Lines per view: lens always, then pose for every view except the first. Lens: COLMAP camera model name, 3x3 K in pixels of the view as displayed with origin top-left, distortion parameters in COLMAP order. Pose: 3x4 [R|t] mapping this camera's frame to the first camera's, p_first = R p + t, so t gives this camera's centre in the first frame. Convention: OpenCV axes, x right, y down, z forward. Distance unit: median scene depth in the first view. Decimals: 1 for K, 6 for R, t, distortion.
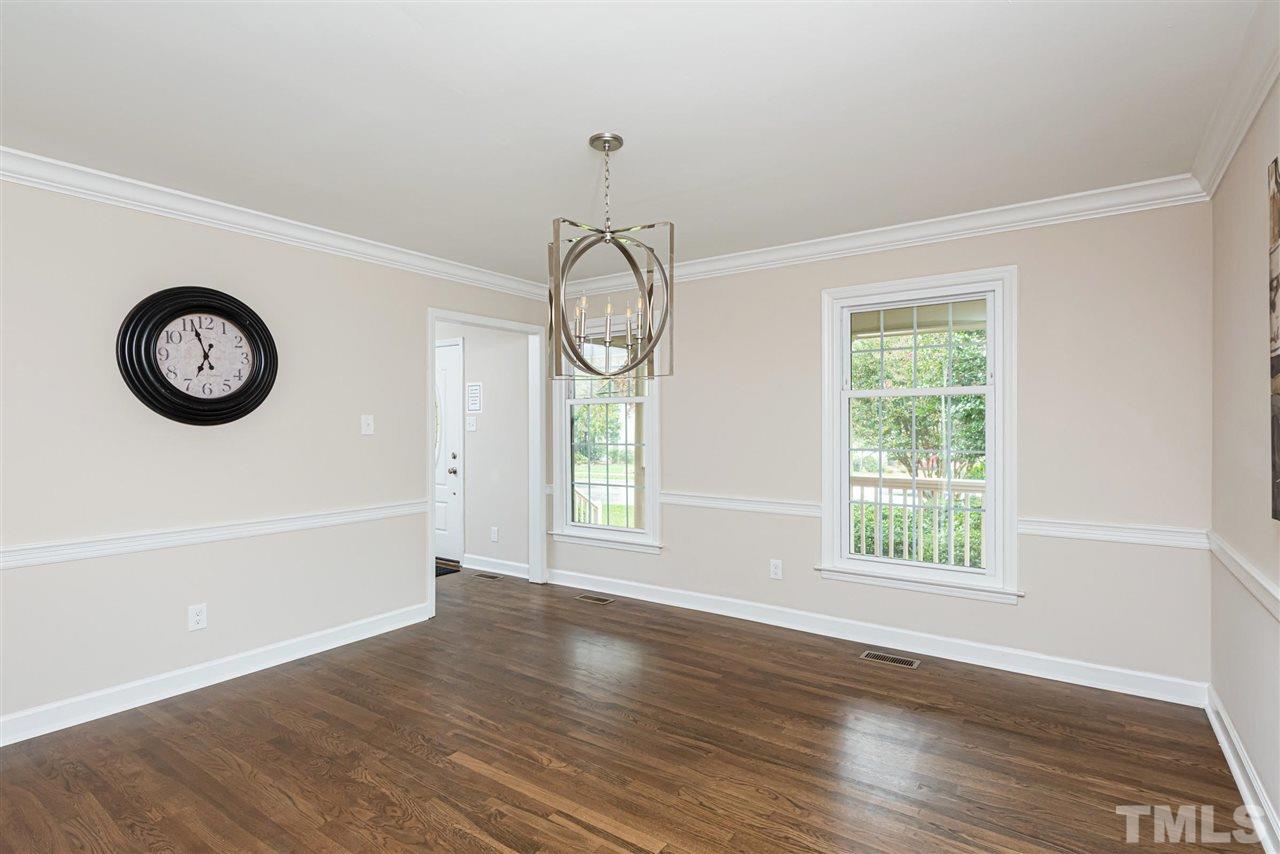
lens RADIAL K [[588.4, 0, 640.0], [0, 588.4, 427.0], [0, 0, 1]] dist [0.009613, -0.000109]
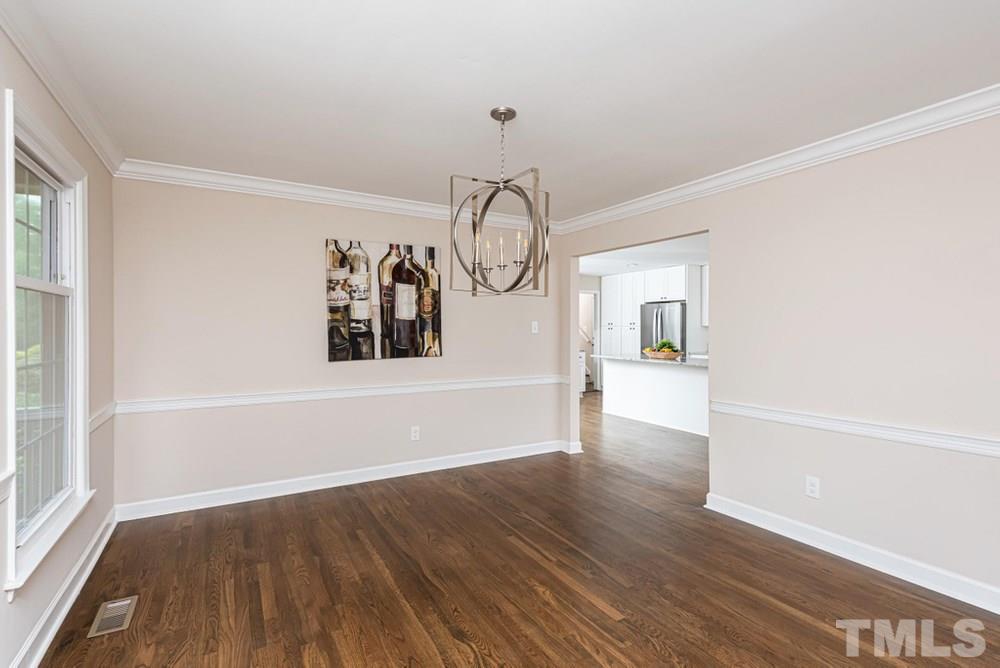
lens RADIAL K [[459.7, 0, 500.0], [0, 459.7, 334.0], [0, 0, 1]] dist [0.009613, -0.000109]
pose [[-0.896076, -0.007308, 0.443840, -0.503224], [0.000786, 0.999837, 0.018050, -0.019966], [-0.443900, 0.016523, -0.895924, 1.911527]]
